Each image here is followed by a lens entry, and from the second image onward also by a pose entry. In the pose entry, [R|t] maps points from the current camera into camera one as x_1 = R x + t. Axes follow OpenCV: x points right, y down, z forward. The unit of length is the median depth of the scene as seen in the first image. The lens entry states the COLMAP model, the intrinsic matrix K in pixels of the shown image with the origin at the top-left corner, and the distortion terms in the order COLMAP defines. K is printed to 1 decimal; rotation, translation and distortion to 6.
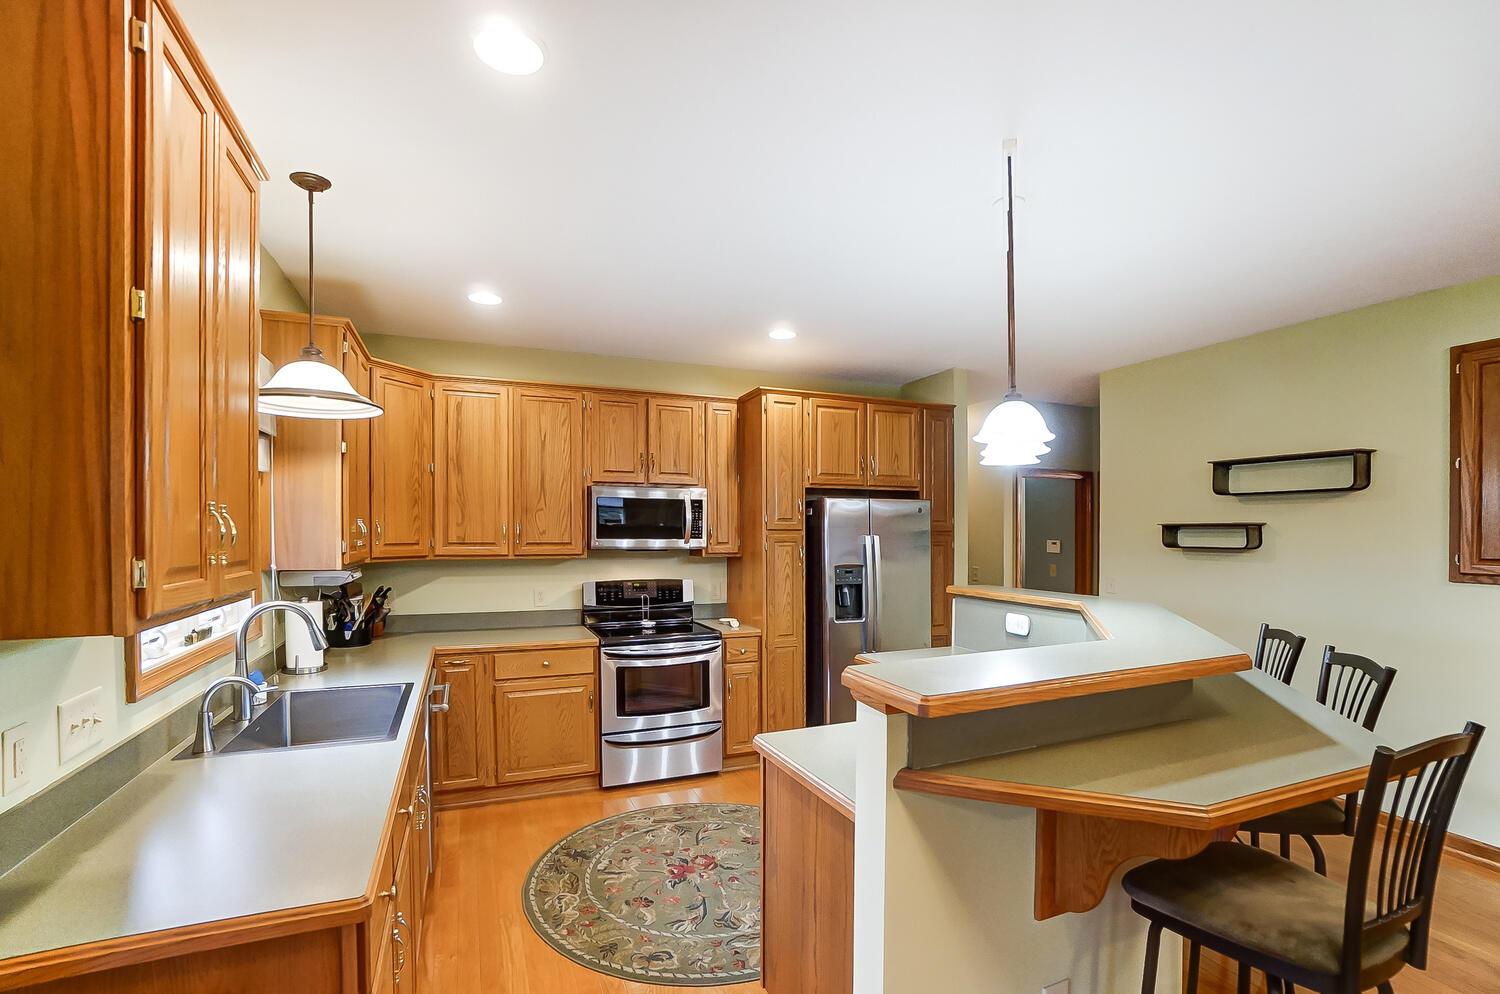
lens RADIAL K [[673.0, 0, 749.4], [0, 673.0, 539.3], [0, 0, 1]] dist [-0.036270, 0.008966]
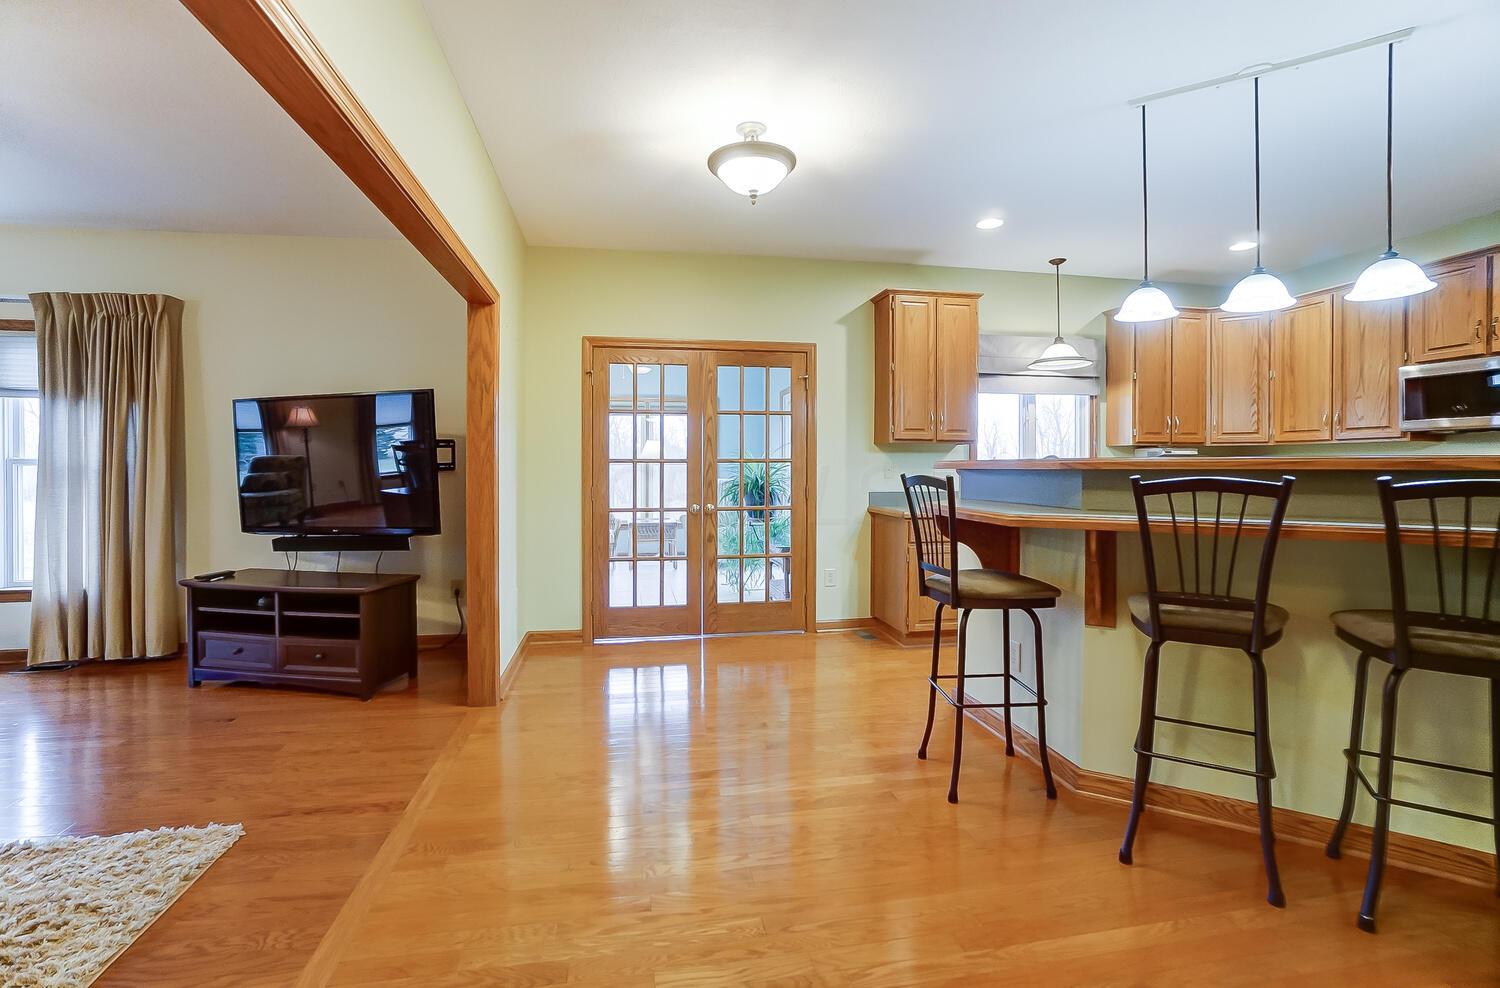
lens RADIAL K [[673.0, 0, 759.6], [0, 673.0, 470.9], [0, 0, 1]] dist [-0.036270, 0.008966]
pose [[-0.202613, 0.004674, -0.979248, 1.057732], [-0.012728, 0.999892, 0.007406, 0.090495], [0.979176, 0.013965, -0.202531, 0.308119]]
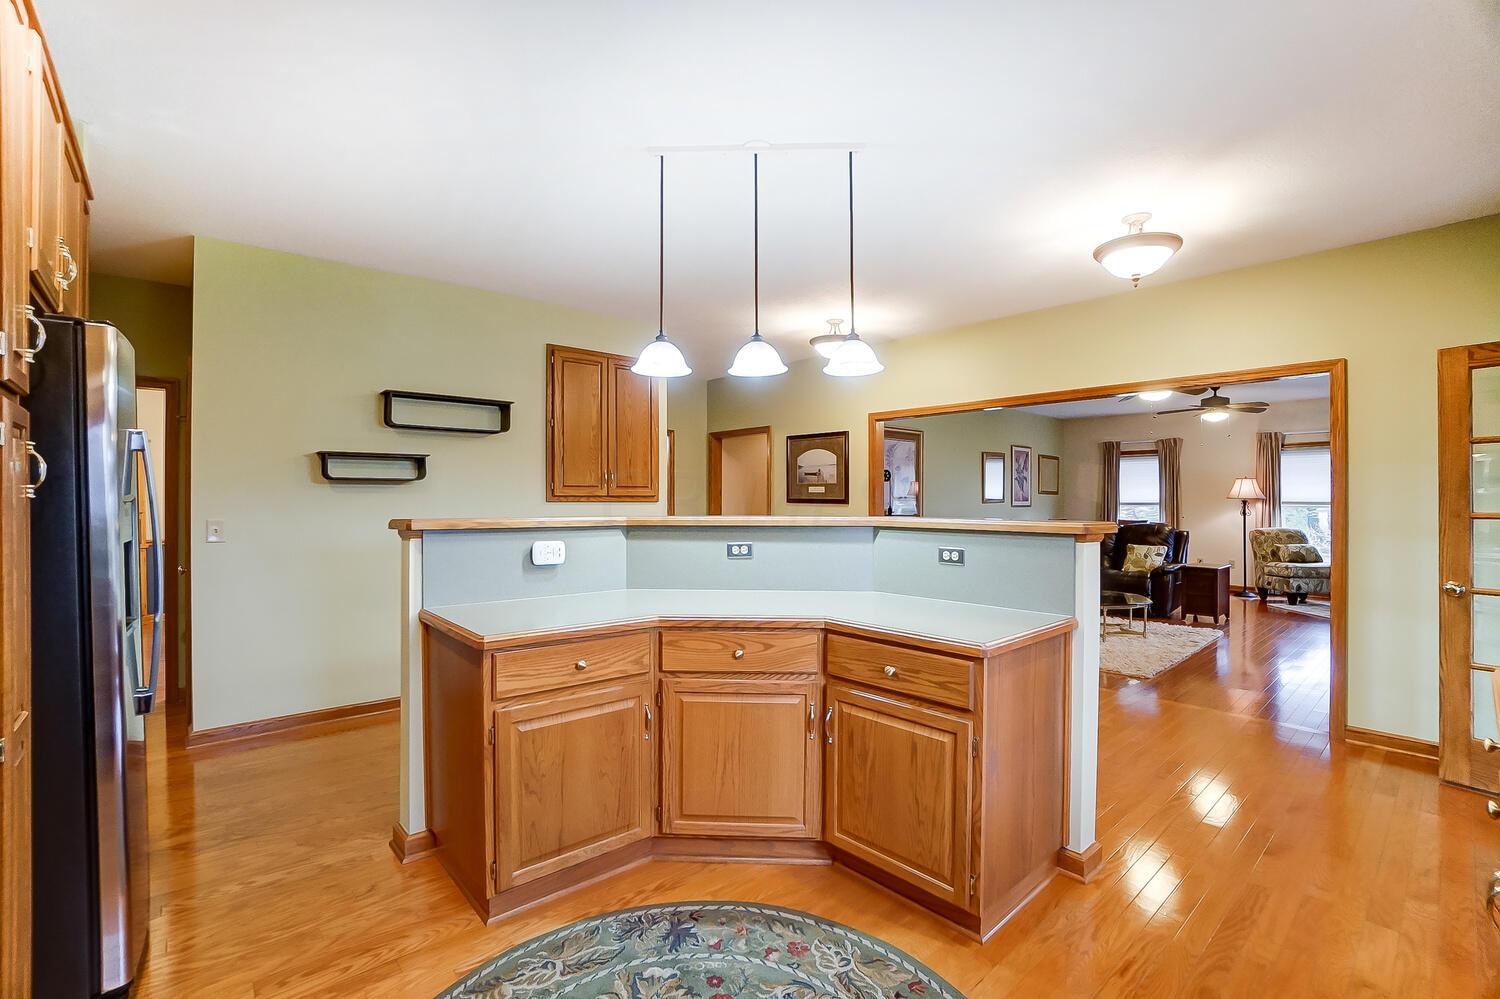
lens RADIAL K [[673.0, 0, 742.6], [0, 673.0, 496.6], [0, 0, 1]] dist [-0.036270, 0.008966]
pose [[-0.320237, -0.003963, 0.947329, -0.410638], [0.010849, 0.999910, 0.007851, 0.039025], [-0.947275, 0.012792, -0.320166, 0.831728]]
